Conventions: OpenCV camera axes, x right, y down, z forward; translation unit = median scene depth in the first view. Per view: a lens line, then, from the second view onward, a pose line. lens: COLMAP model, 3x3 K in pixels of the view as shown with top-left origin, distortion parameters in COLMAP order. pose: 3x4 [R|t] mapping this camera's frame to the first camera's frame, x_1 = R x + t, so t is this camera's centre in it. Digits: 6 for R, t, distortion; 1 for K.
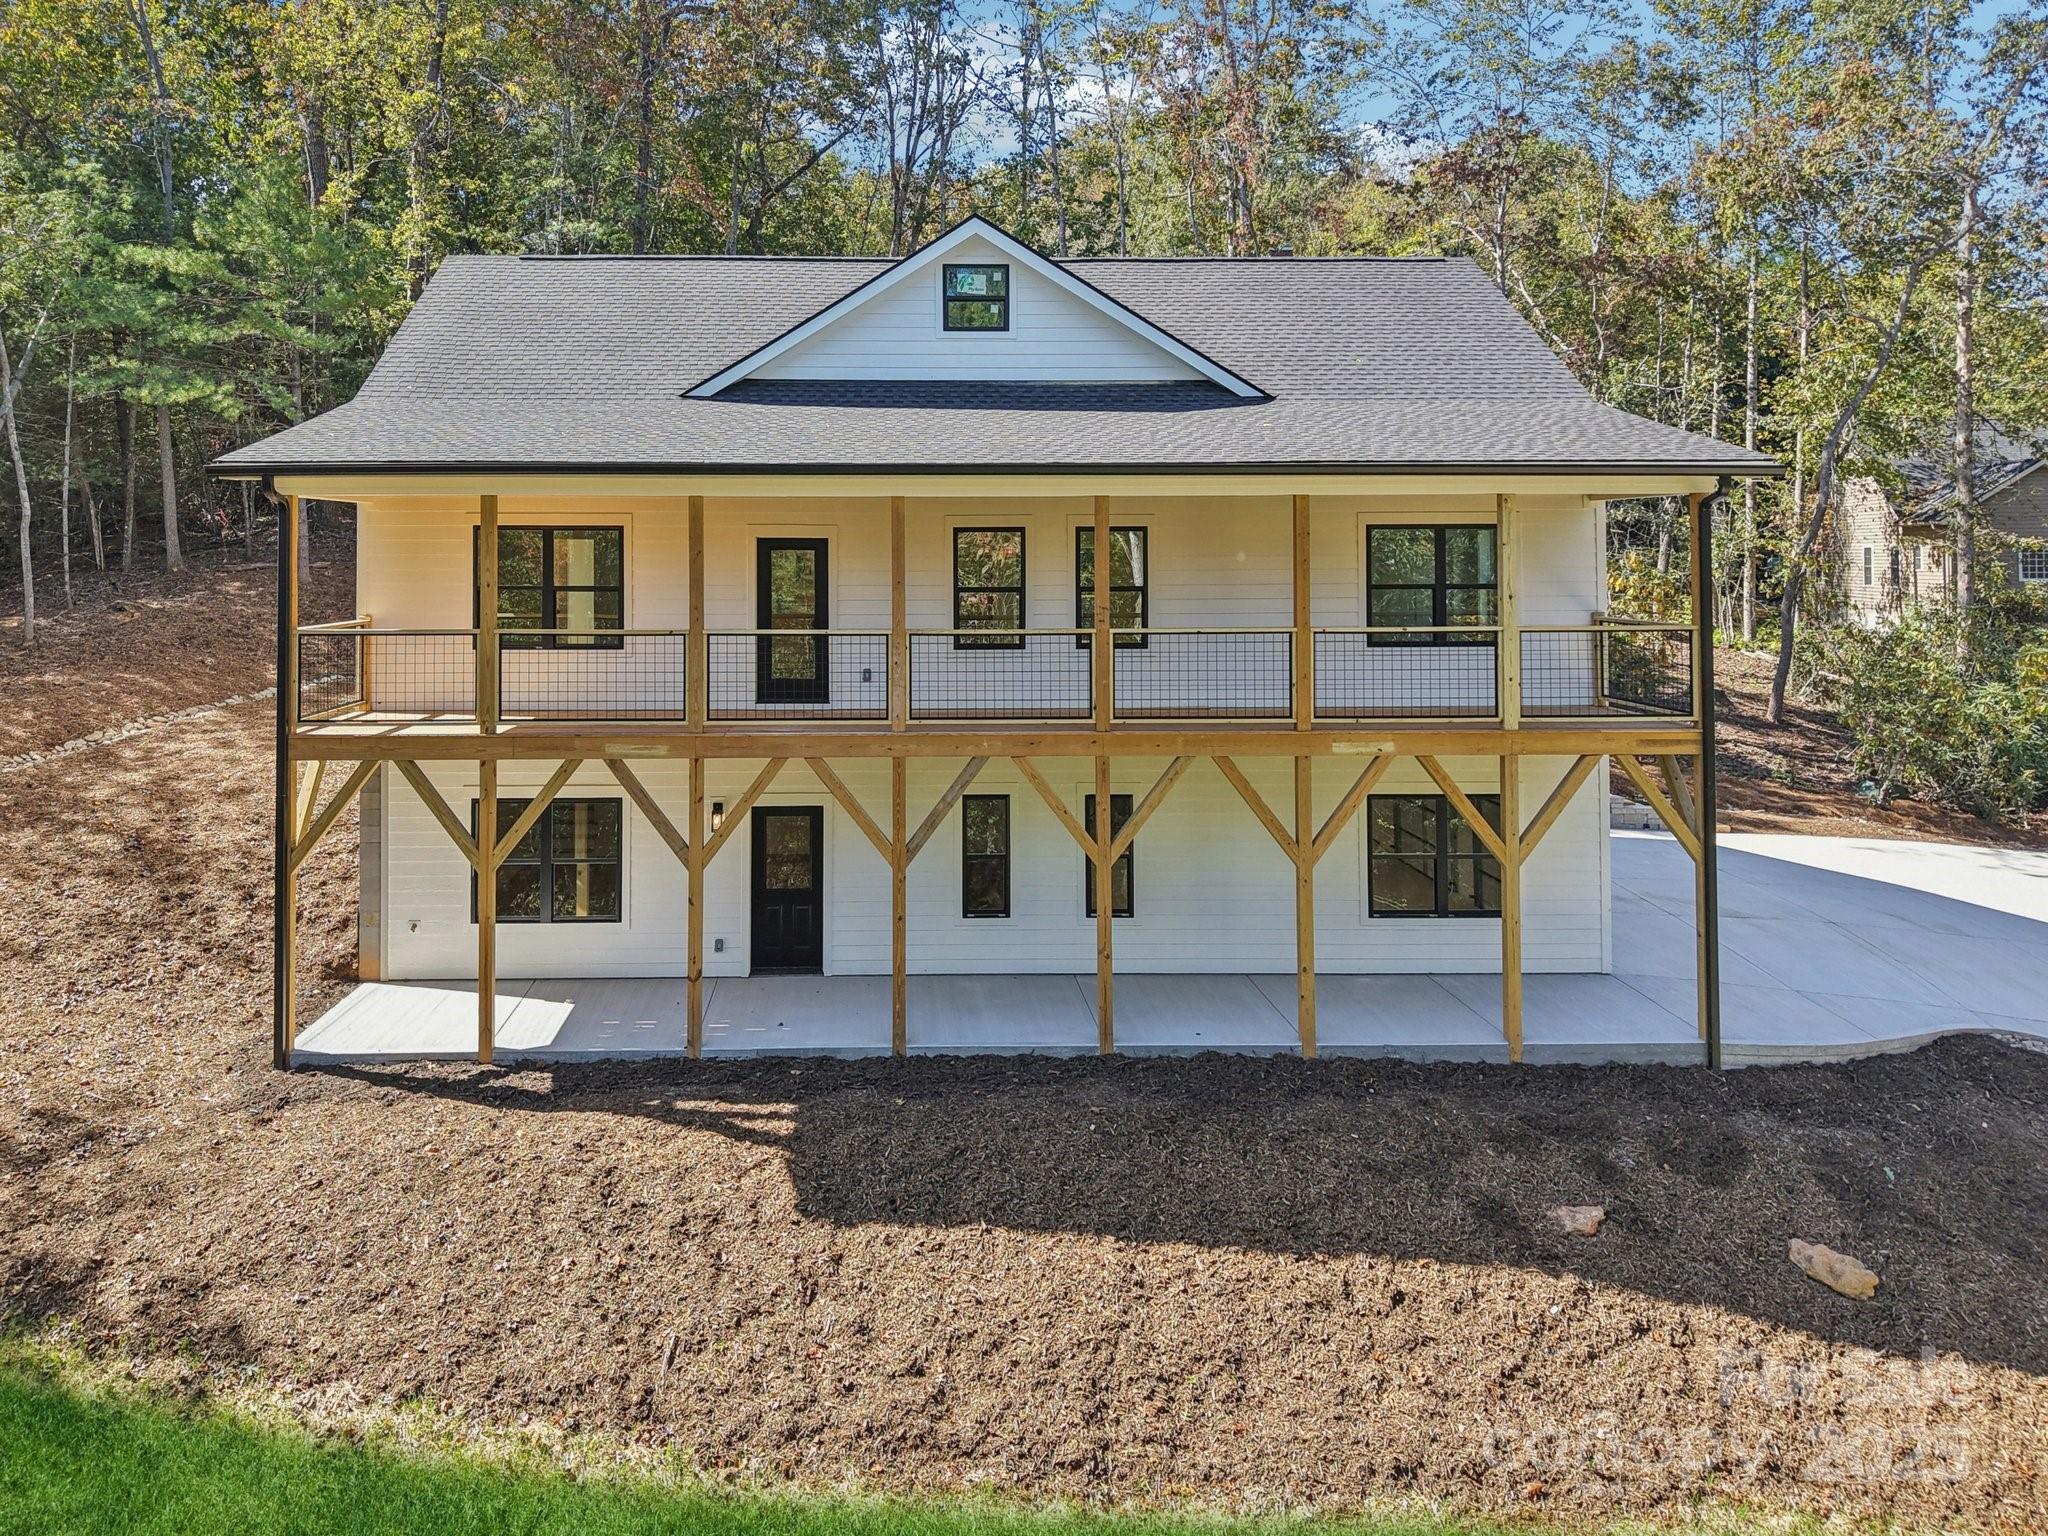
lens RADIAL K [[1512.2, 0, 935.6], [0, 1512.2, 674.4], [0, 0, 1]] dist [-0.004632, 0.008335]
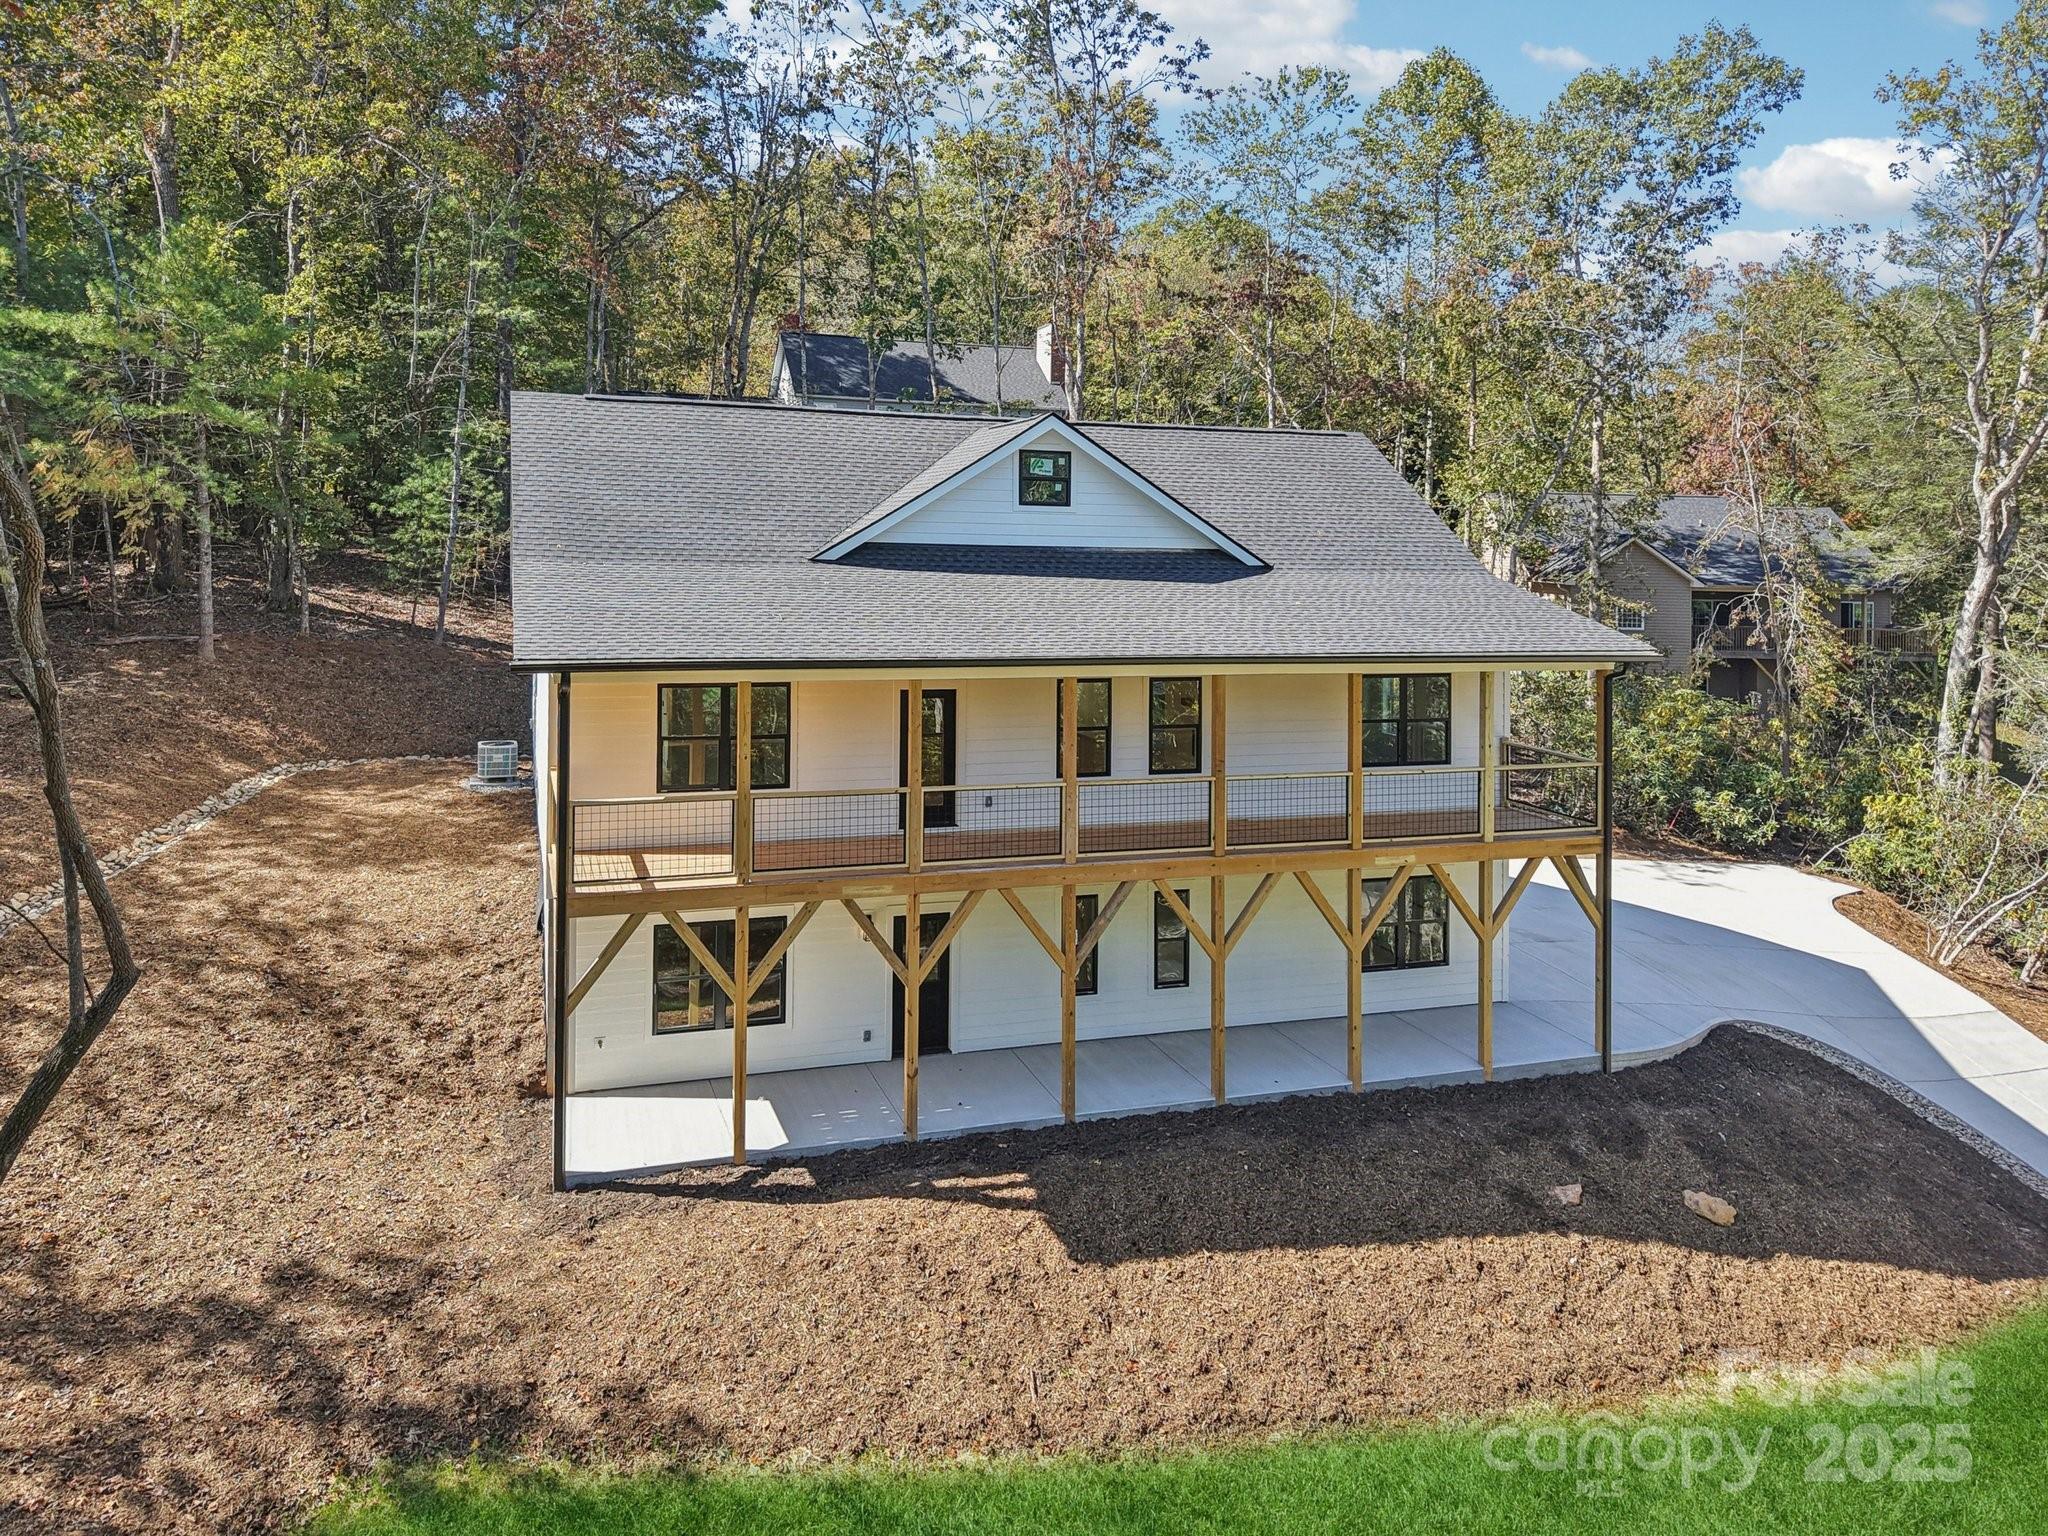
lens RADIAL K [[1512.2, 0, 1029.5], [0, 1512.2, 661.2], [0, 0, 1]] dist [-0.004632, 0.008335]
pose [[0.949202, -0.005838, 0.314614, -0.451880], [0.001281, 0.999891, 0.014690, -0.149783], [-0.314666, -0.013541, 0.949106, -0.175699]]
